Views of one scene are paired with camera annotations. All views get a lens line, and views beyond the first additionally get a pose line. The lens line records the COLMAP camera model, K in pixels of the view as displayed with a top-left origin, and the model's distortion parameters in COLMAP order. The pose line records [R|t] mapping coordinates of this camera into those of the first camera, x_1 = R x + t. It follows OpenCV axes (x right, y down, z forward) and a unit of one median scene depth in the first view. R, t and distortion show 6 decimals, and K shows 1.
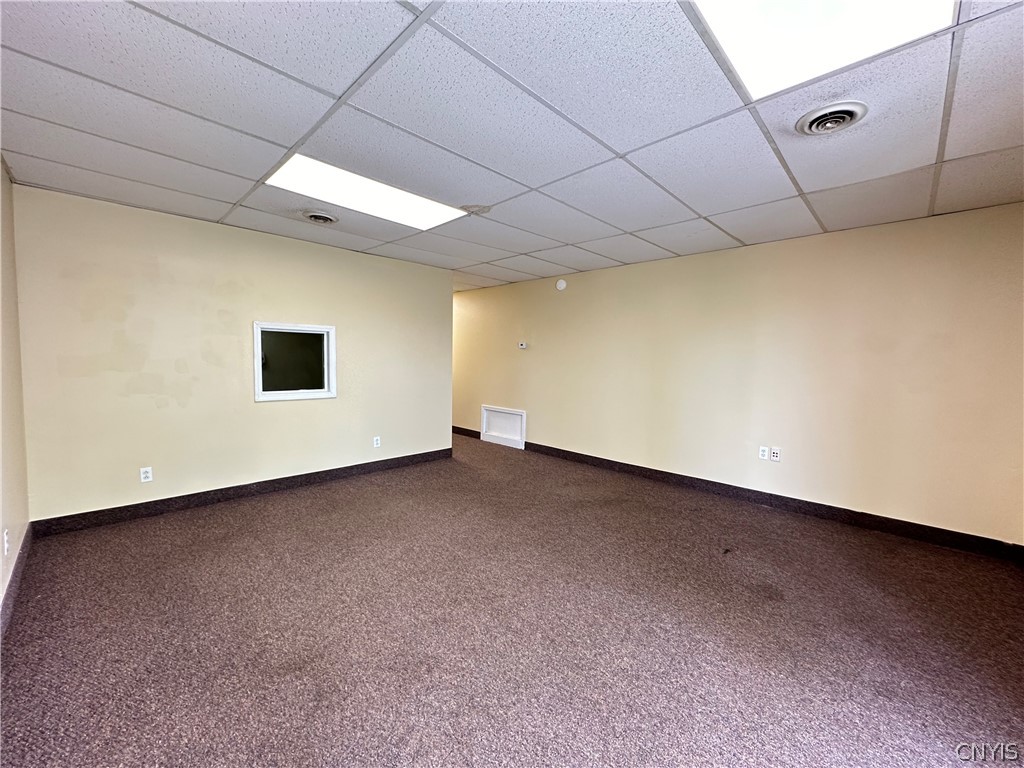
lens RADIAL K [[410.2, 0, 515.6], [0, 410.2, 382.7], [0, 0, 1]] dist [-0.006833, 0.000473]
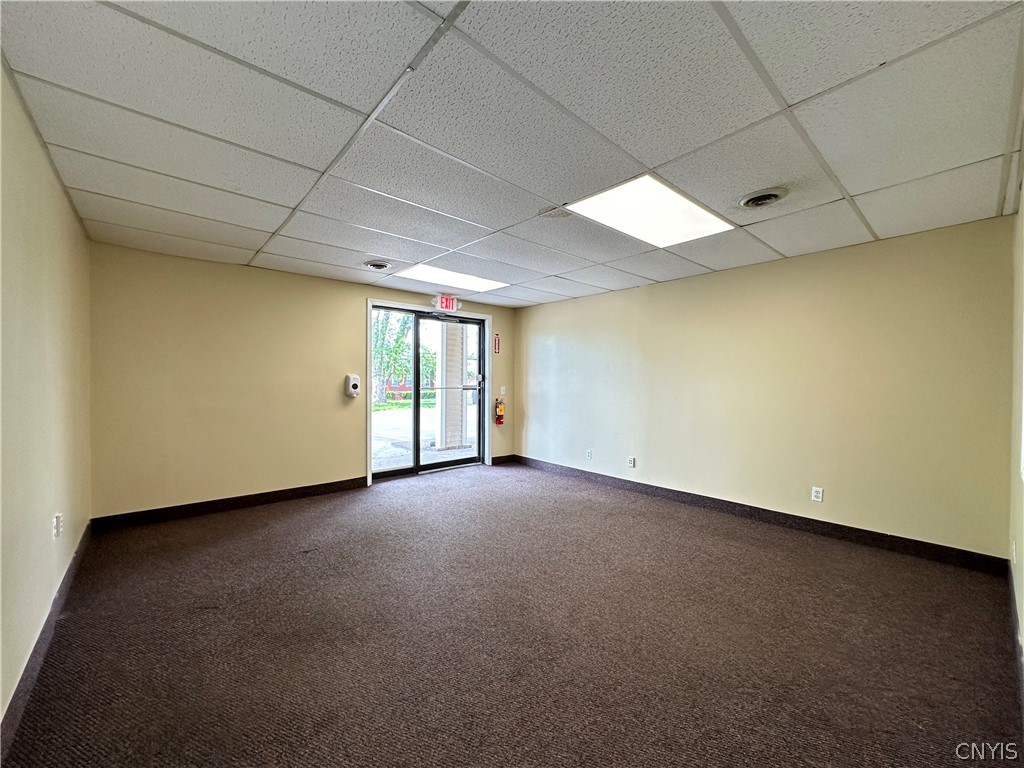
lens RADIAL K [[410.2, 0, 515.6], [0, 410.2, 382.7], [0, 0, 1]] dist [-0.006833, 0.000473]
pose [[-0.996437, -0.027506, 0.079731, -0.097765], [-0.021720, 0.997128, 0.072549, -0.117573], [-0.081497, 0.070559, -0.994173, 1.997756]]
